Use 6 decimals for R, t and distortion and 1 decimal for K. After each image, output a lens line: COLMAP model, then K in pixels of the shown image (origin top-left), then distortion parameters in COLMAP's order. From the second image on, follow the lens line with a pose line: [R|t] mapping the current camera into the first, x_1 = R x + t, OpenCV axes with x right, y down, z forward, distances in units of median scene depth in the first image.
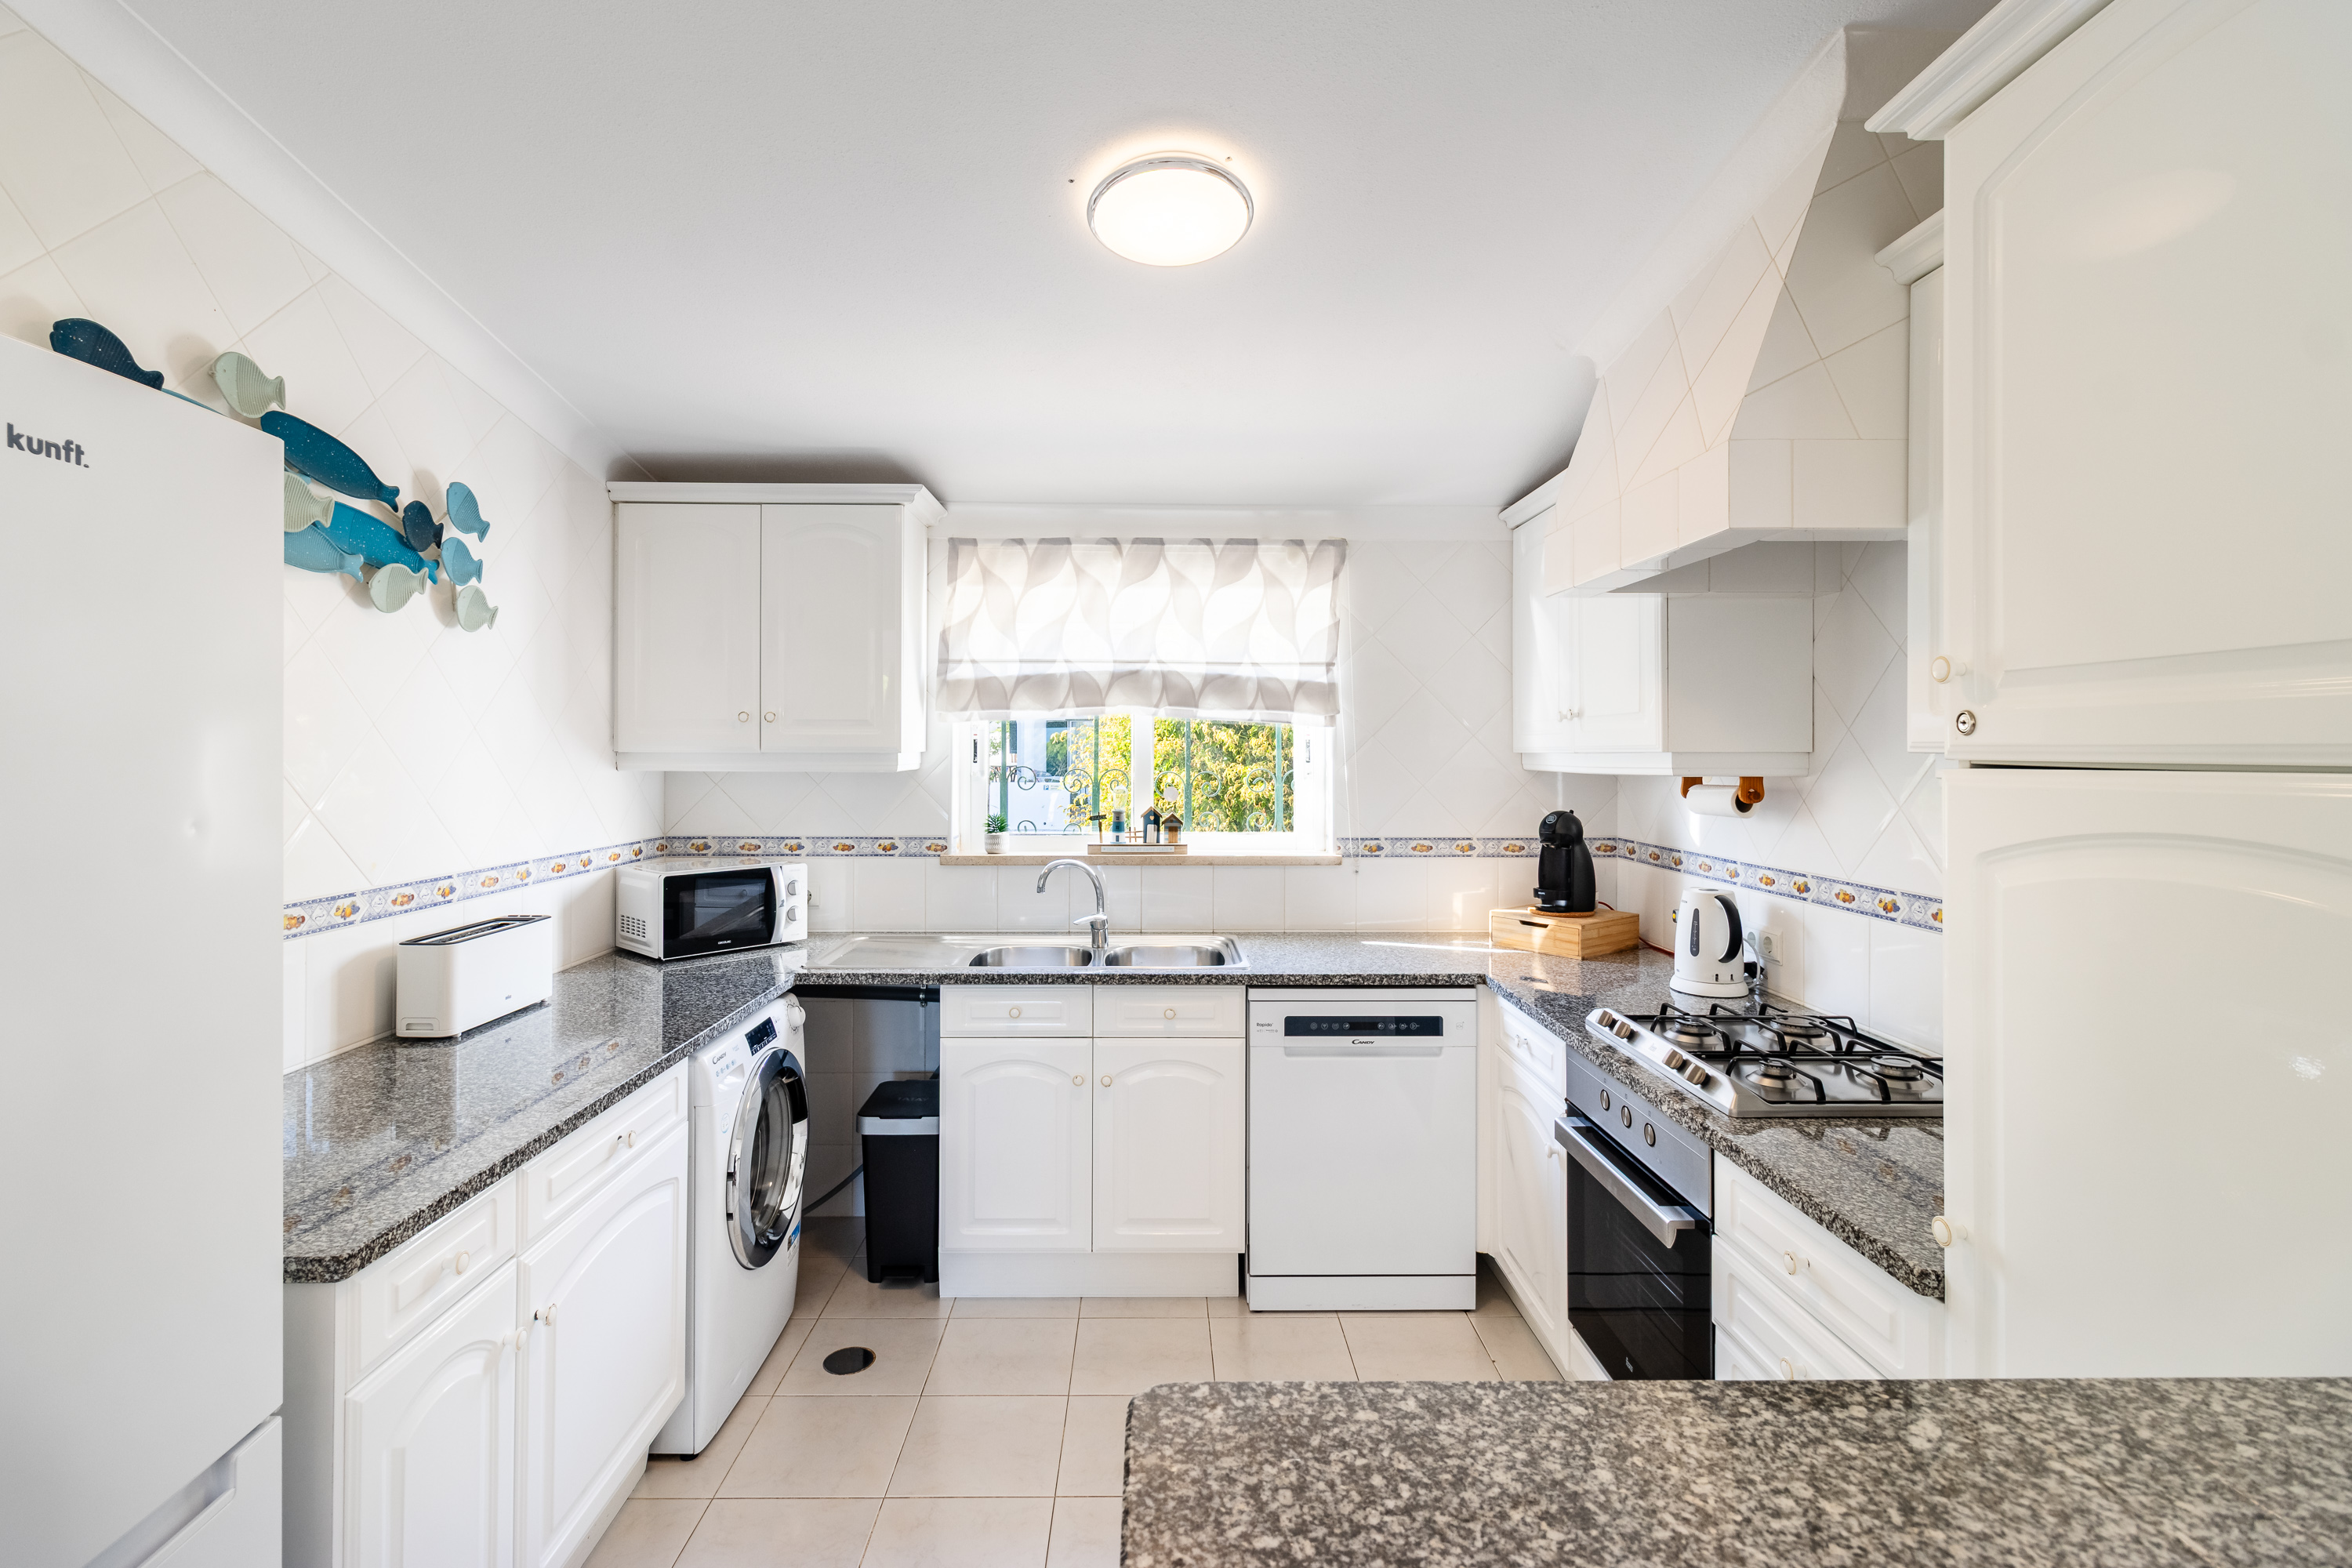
lens RADIAL K [[1084.0, 0, 1177.2], [0, 1084.0, 765.9], [0, 0, 1]] dist [0.002303, -0.000094]
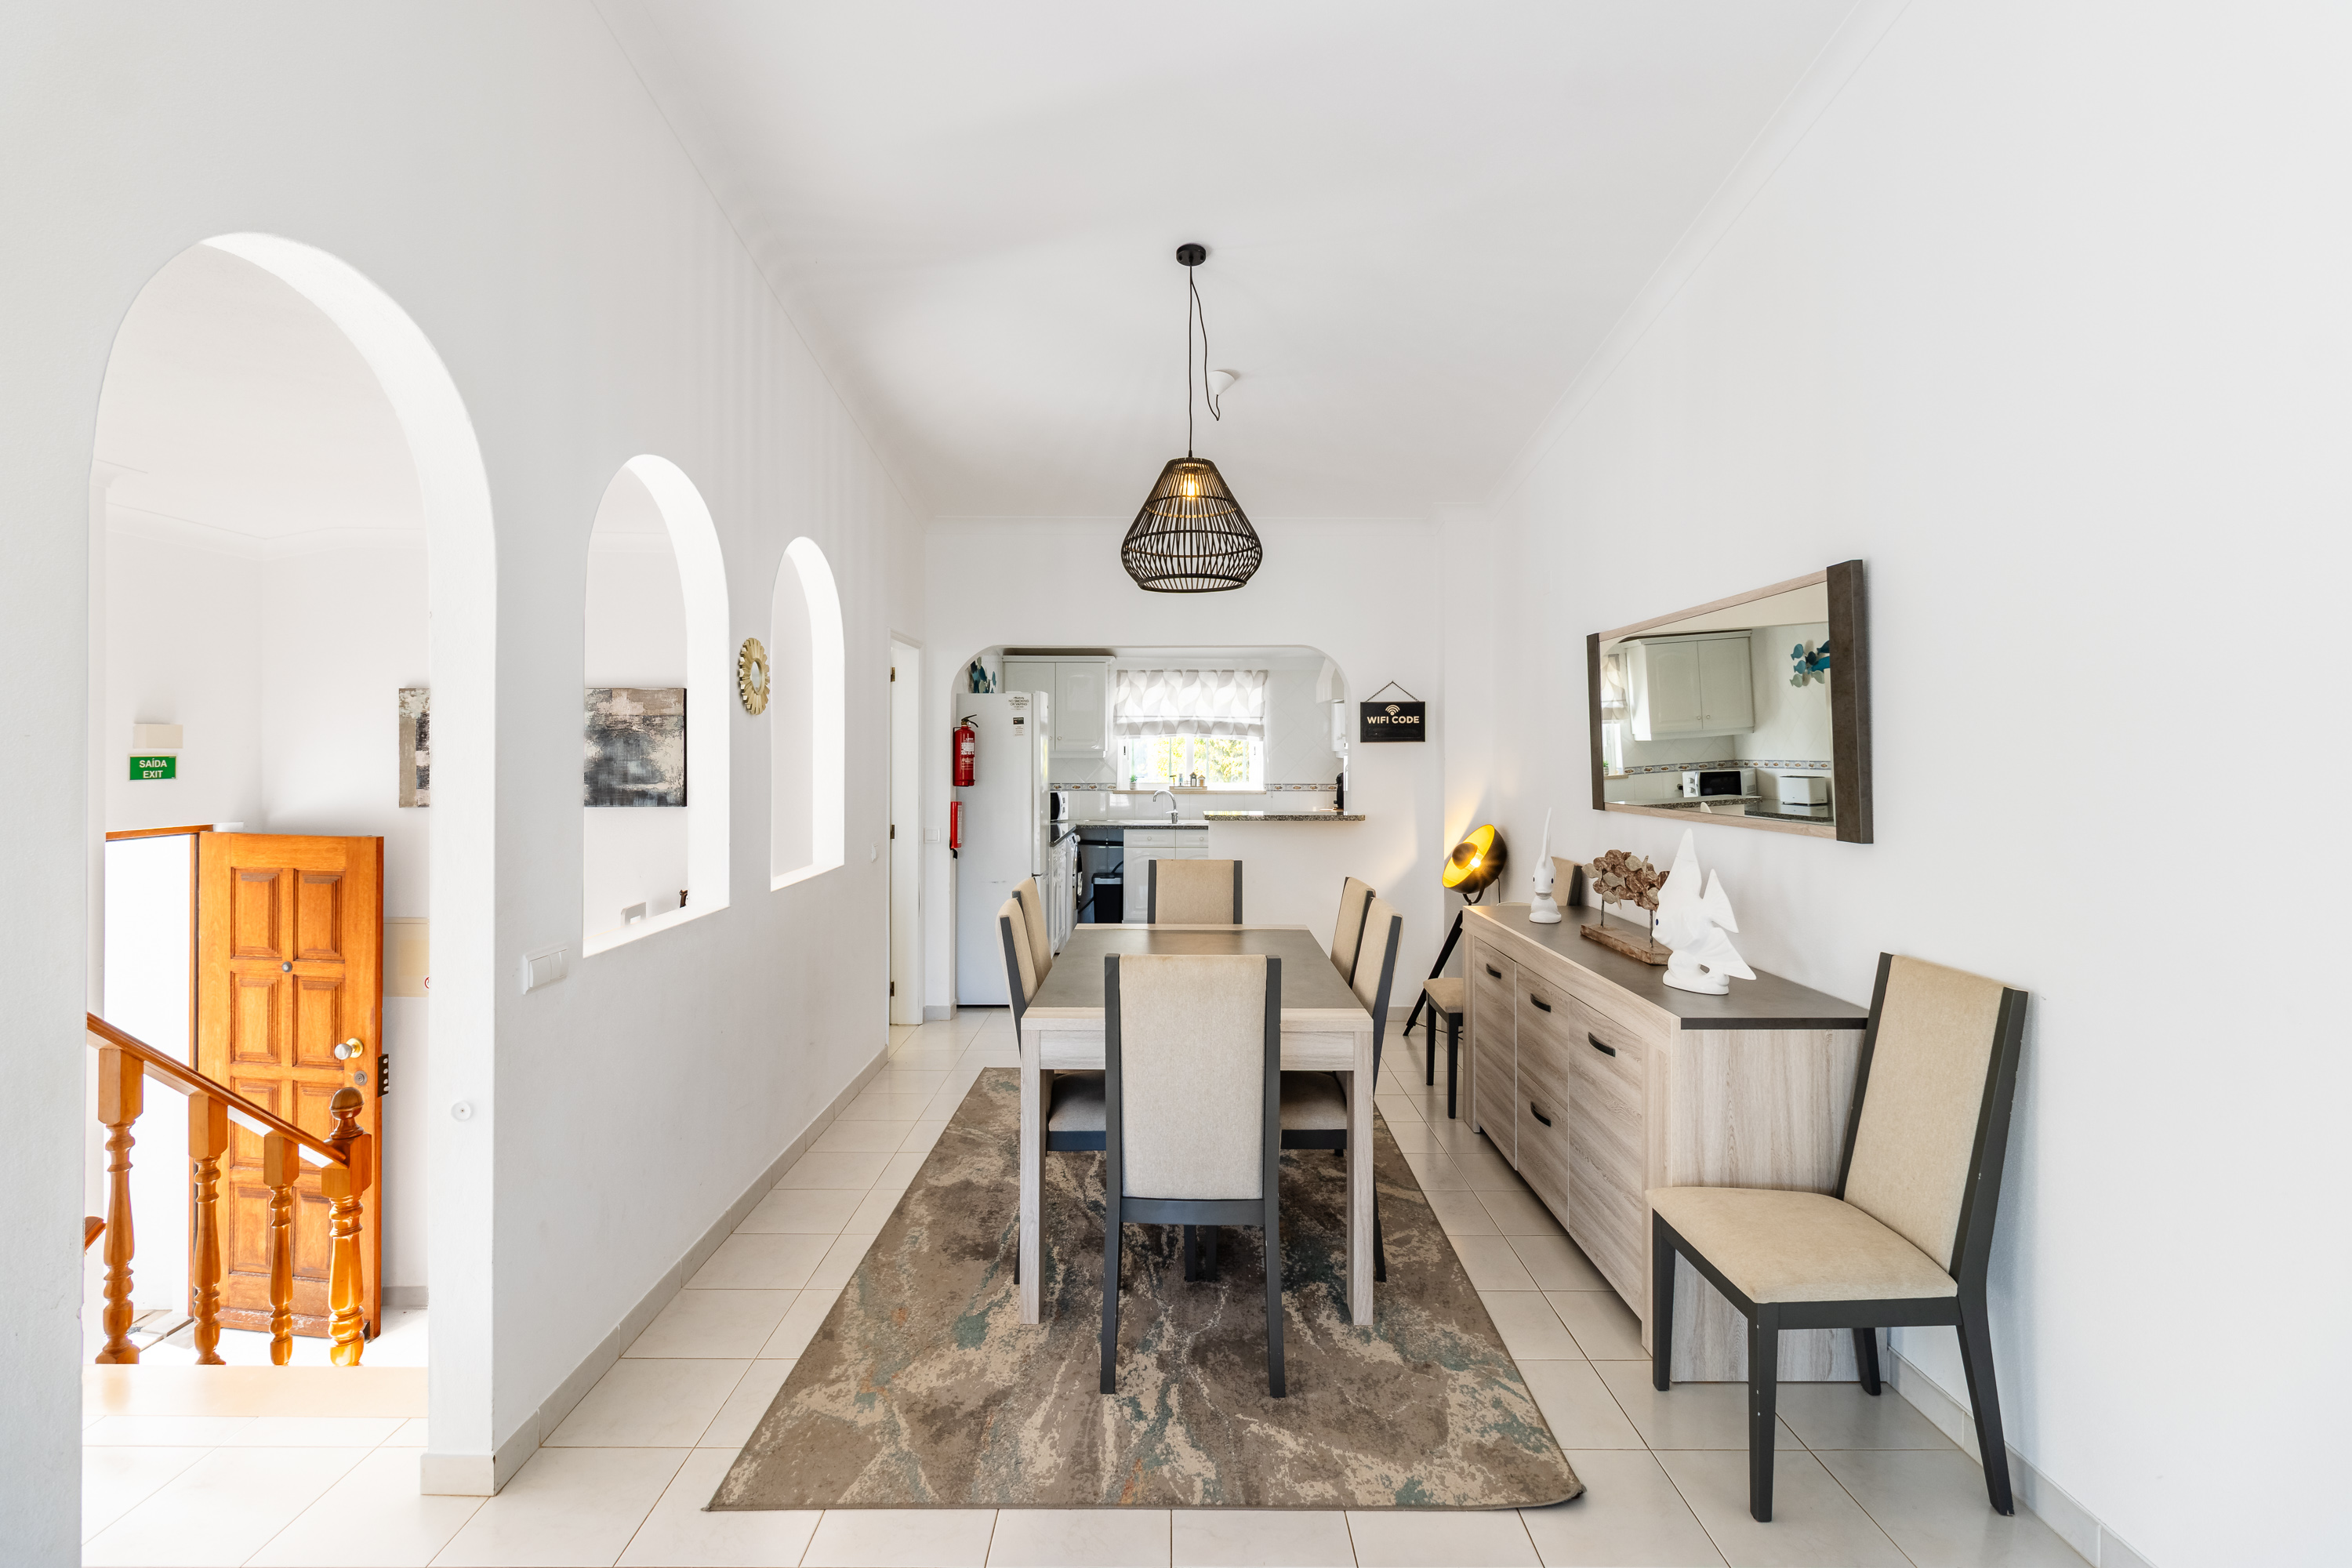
lens RADIAL K [[1084.0, 0, 1180.9], [0, 1084.0, 753.2], [0, 0, 1]] dist [0.002303, -0.000094]
pose [[0.999920, 0.001142, 0.012566, -0.088259], [-0.001069, 0.999983, -0.005793, 0.008212], [-0.012573, 0.005779, 0.999904, -1.635882]]
